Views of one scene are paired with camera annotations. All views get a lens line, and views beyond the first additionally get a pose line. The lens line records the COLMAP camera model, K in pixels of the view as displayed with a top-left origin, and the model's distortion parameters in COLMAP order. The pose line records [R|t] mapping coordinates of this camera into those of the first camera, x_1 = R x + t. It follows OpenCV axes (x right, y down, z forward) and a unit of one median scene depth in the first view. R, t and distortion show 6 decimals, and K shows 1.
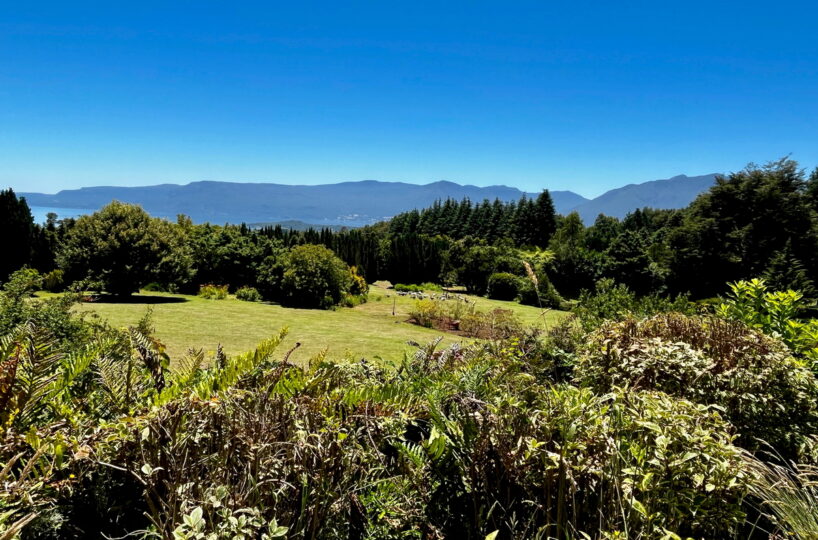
lens RADIAL K [[525.8, 0, 406.4], [0, 525.8, 271.4], [0, 0, 1]] dist [0.003589, -0.004823]
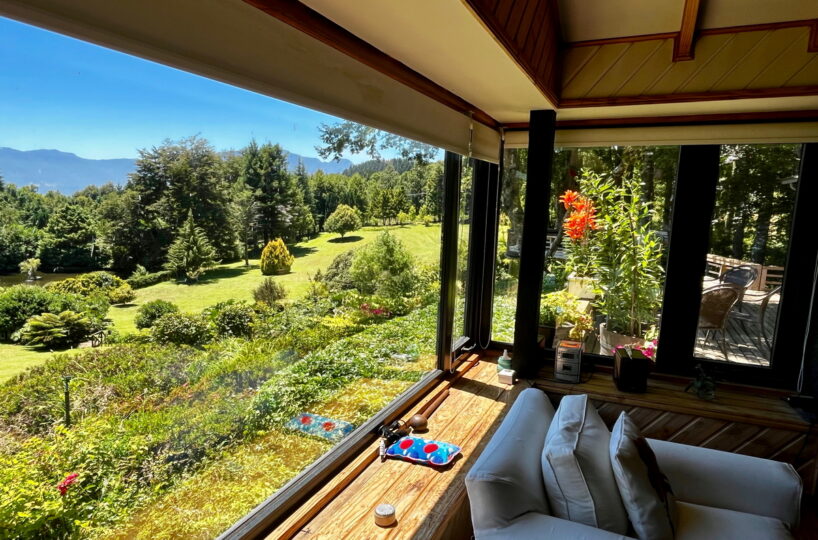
lens RADIAL K [[525.8, 0, 402.1], [0, 525.8, 268.0], [0, 0, 1]] dist [0.003589, -0.004823]
pose [[0.738007, -0.106943, 0.666265, 0.186063], [0.073075, 0.994221, 0.078640, 0.003346], [-0.670825, -0.009349, 0.741557, -0.080525]]
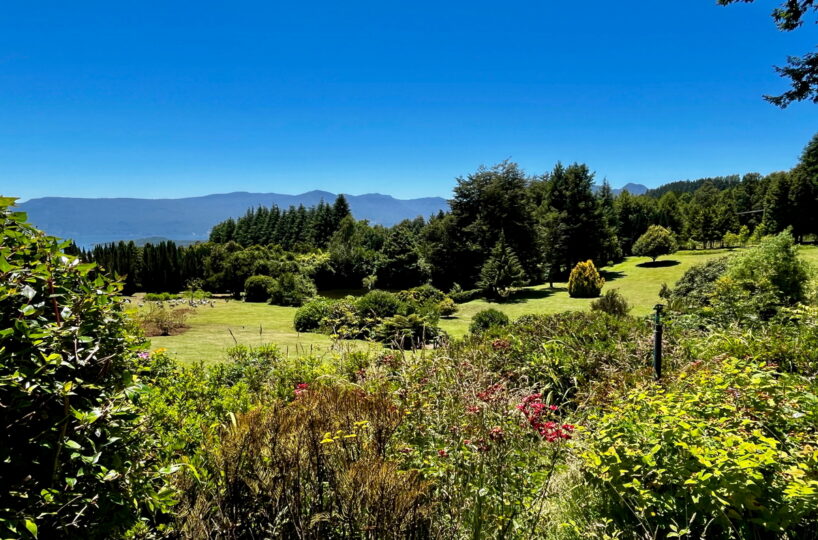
lens RADIAL K [[525.8, 0, 410.1], [0, 525.8, 265.9], [0, 0, 1]] dist [0.003589, -0.004823]
pose [[0.972889, -0.056645, 0.224227, 0.165981], [0.062616, 0.997845, -0.019604, 0.015548], [-0.222634, 0.033112, 0.974340, -0.042573]]
